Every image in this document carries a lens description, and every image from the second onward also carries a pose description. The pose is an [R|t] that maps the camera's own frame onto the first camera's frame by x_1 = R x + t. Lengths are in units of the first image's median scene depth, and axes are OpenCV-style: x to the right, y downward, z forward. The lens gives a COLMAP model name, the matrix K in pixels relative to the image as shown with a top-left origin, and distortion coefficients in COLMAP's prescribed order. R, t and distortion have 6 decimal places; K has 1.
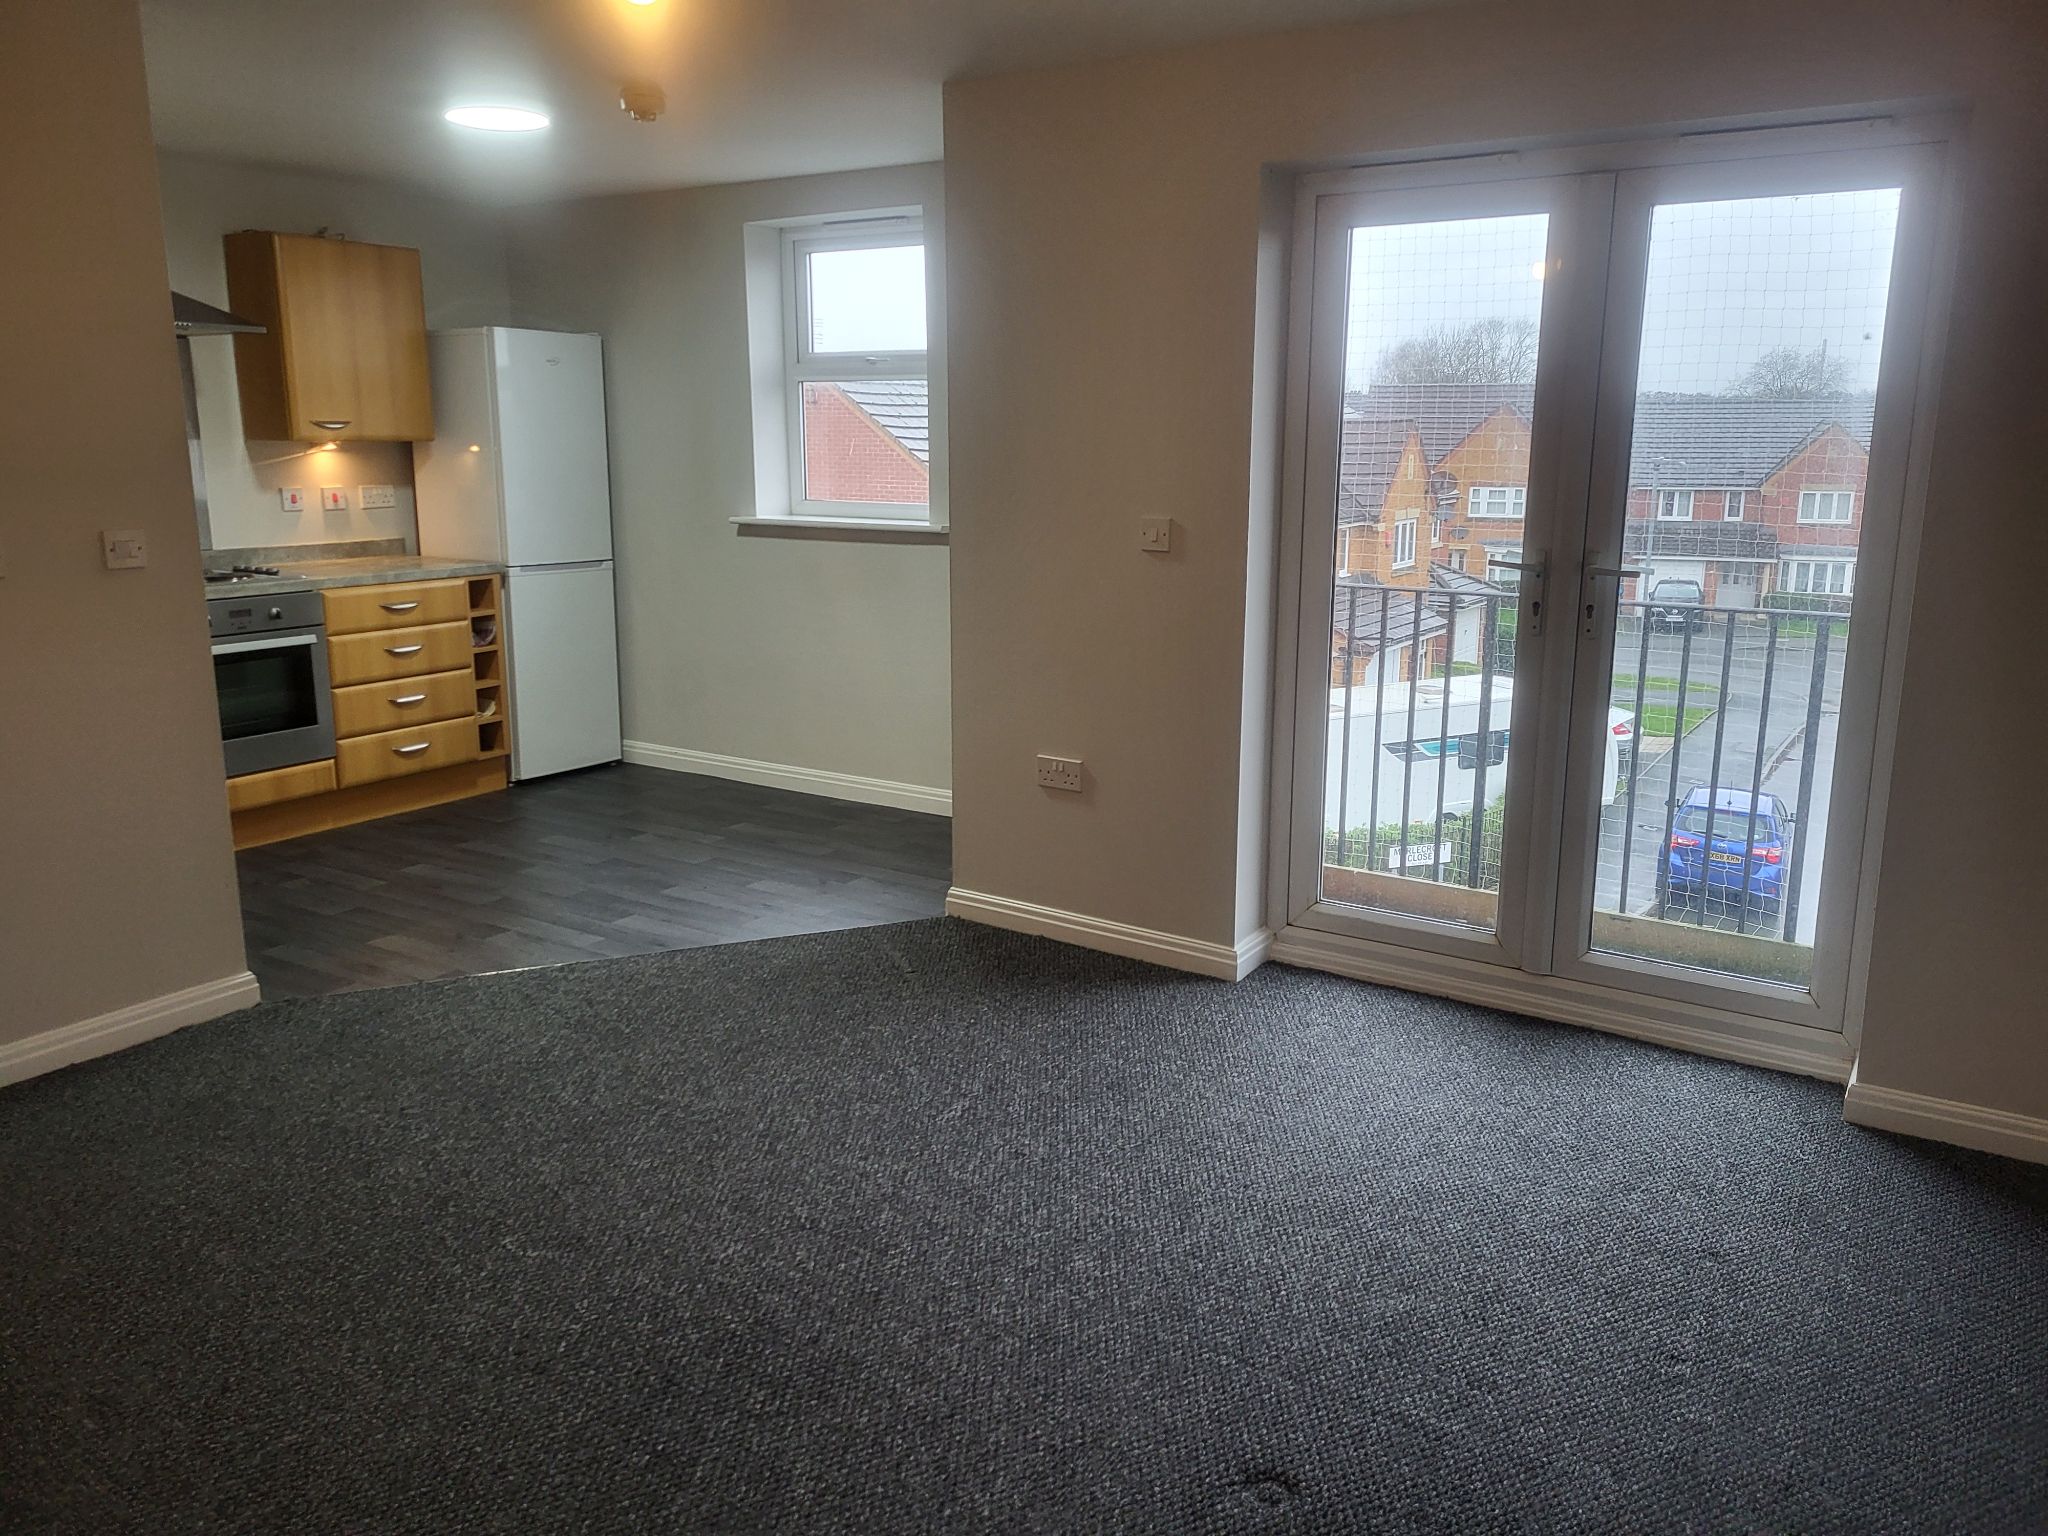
lens RADIAL K [[1546.7, 0, 1030.5], [0, 1546.7, 758.5], [0, 0, 1]] dist [0.048896, -0.003244]
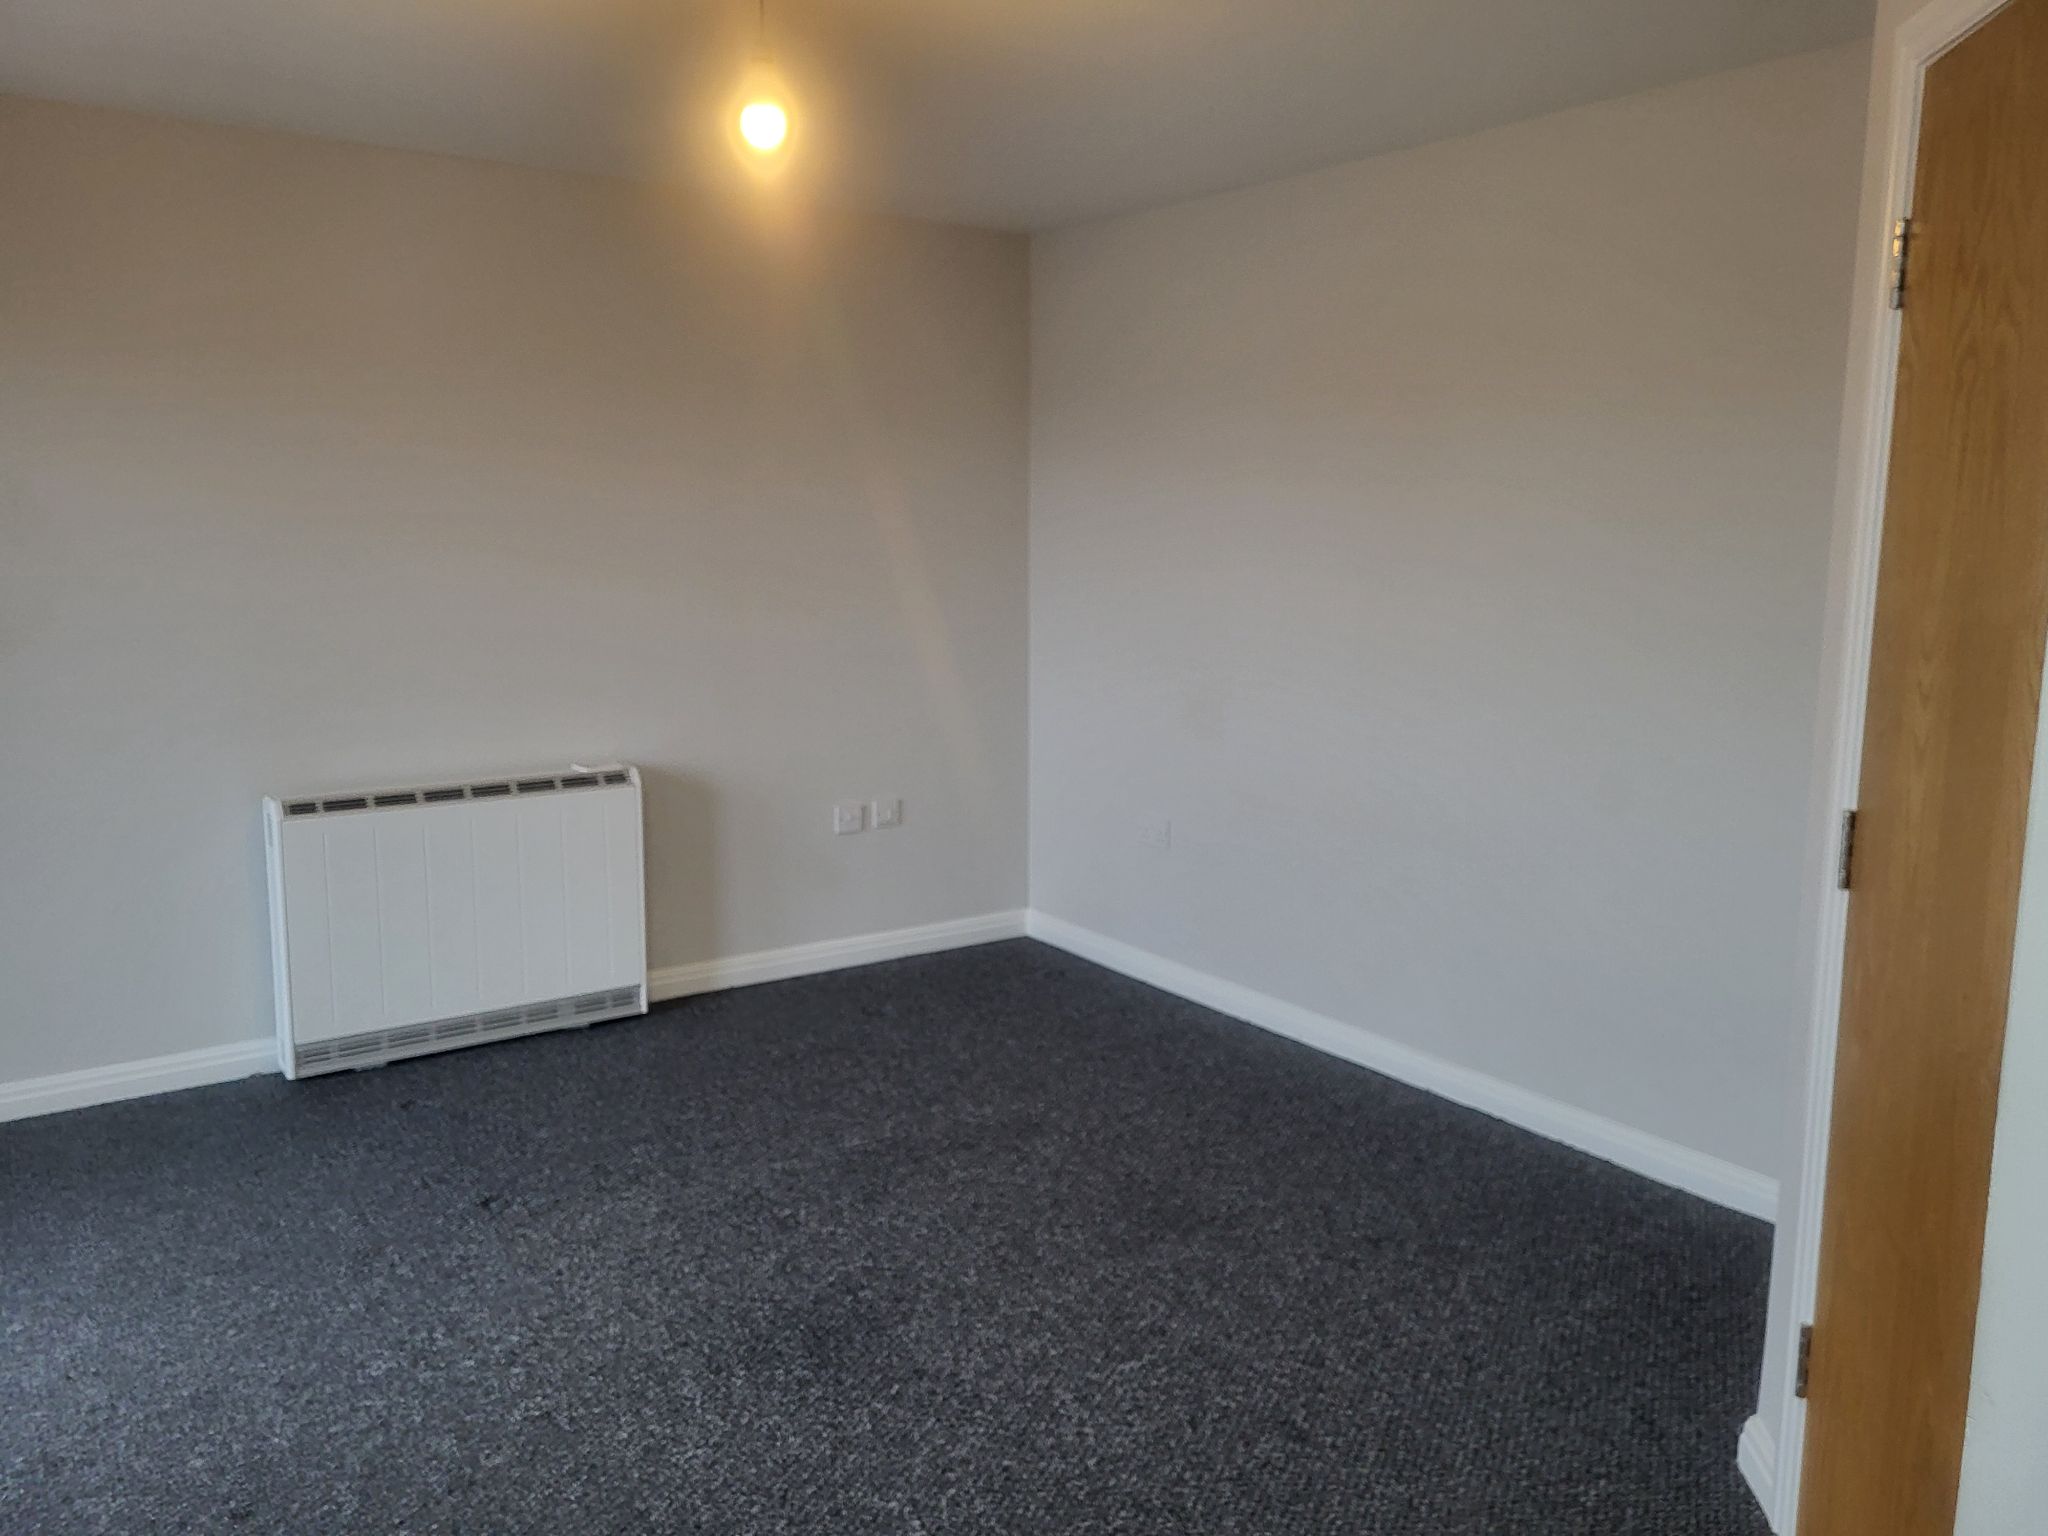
lens RADIAL K [[1546.7, 0, 1030.5], [0, 1546.7, 758.5], [0, 0, 1]] dist [0.048896, -0.003244]
pose [[-0.933496, -0.065146, 0.352620, -0.489813], [0.066566, 0.934784, 0.348923, -0.252889], [-0.352354, 0.349191, -0.868281, 1.168585]]
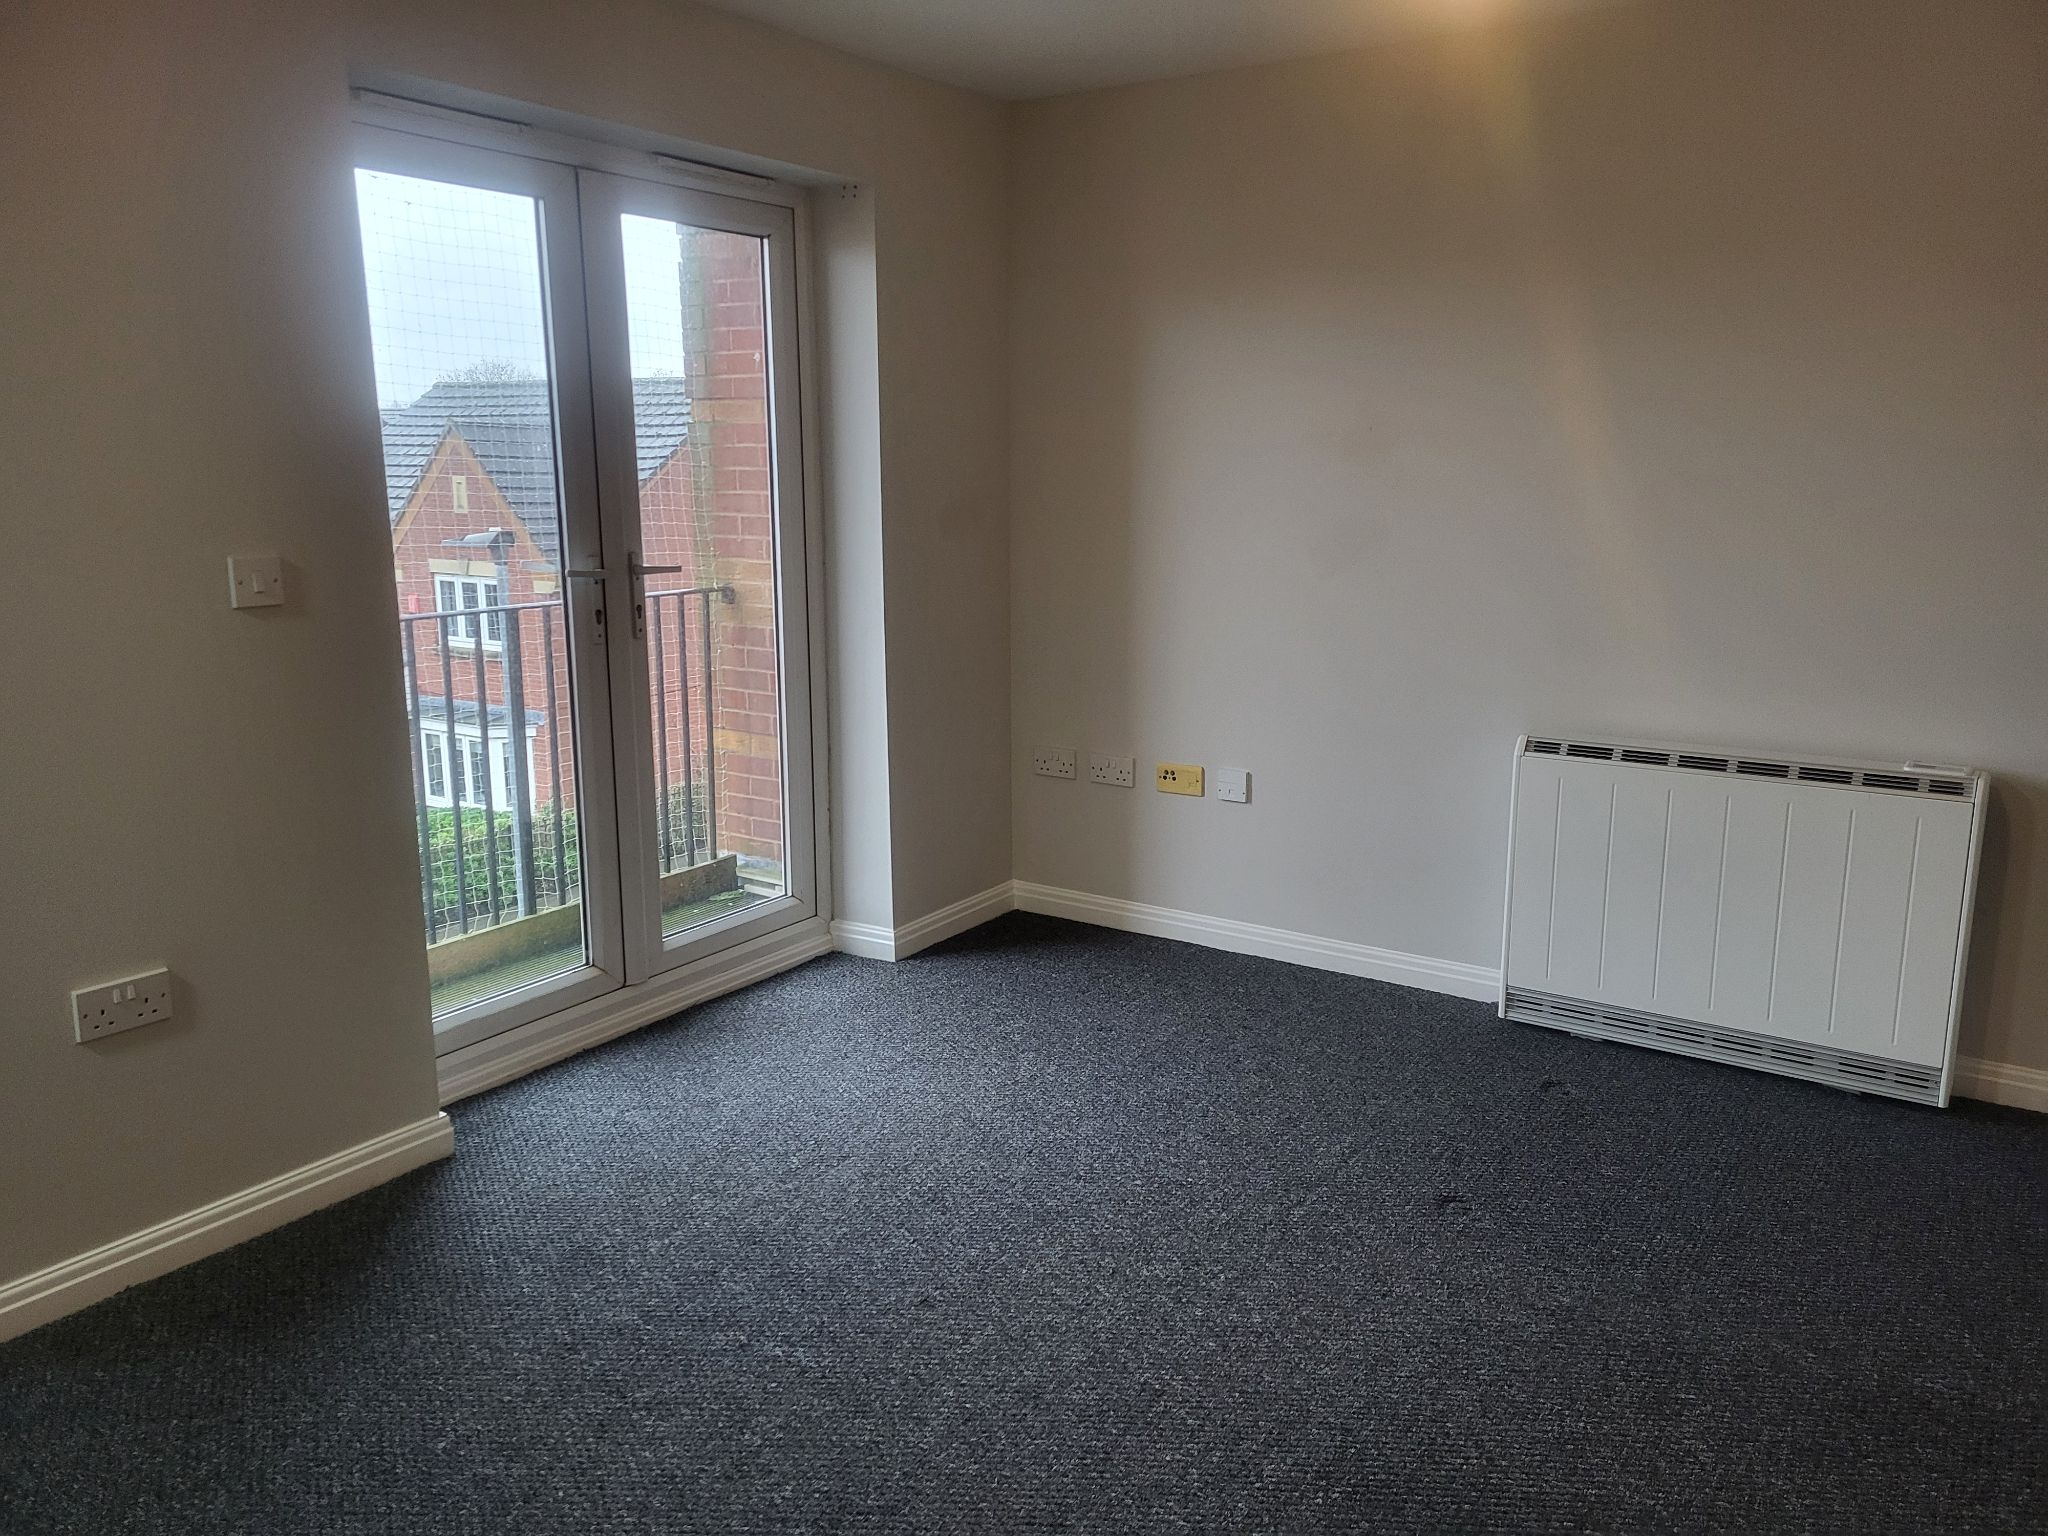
lens RADIAL K [[1546.7, 0, 1030.5], [0, 1546.7, 758.5], [0, 0, 1]] dist [0.048896, -0.003244]
pose [[-0.008721, -0.200921, 0.979569, -0.641759], [0.210744, 0.957234, 0.198216, -0.146860], [-0.977502, 0.208167, 0.033995, 0.726092]]
